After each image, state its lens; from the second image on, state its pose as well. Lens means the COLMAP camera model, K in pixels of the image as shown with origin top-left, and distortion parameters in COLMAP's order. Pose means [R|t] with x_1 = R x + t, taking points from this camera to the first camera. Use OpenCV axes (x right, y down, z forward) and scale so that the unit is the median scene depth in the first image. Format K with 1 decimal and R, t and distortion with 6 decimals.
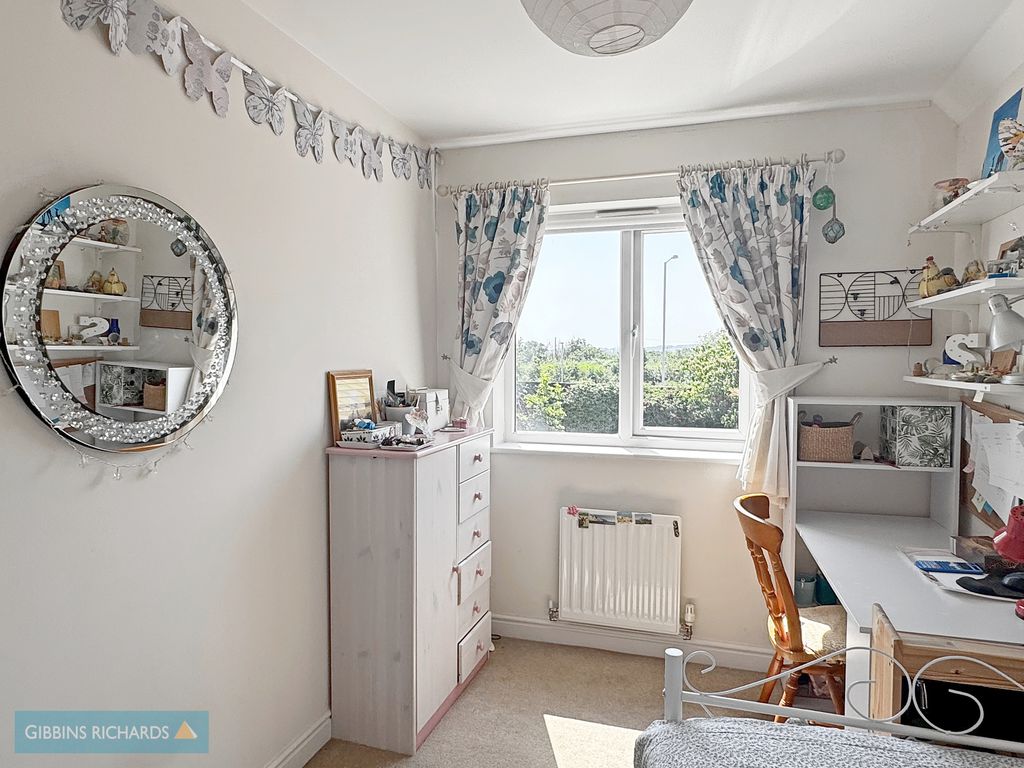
lens RADIAL K [[624.2, 0, 510.4], [0, 624.2, 384.8], [0, 0, 1]] dist [-0.008091, 0.005806]
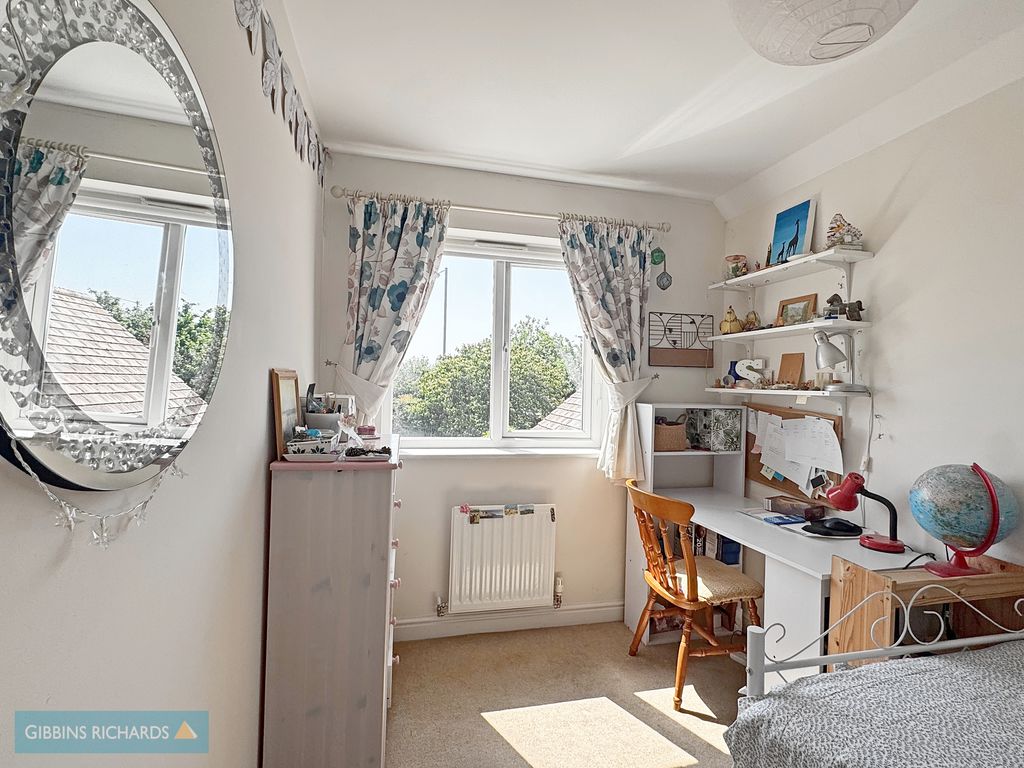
lens RADIAL K [[485.2, 0, 513.4], [0, 485.2, 383.6], [0, 0, 1]] dist [-0.005755, 0.003158]
pose [[0.861155, 0.022006, 0.507865, -0.286305], [-0.003562, 0.999299, -0.037260, 0.017350], [-0.508330, 0.030277, 0.860630, 0.250278]]
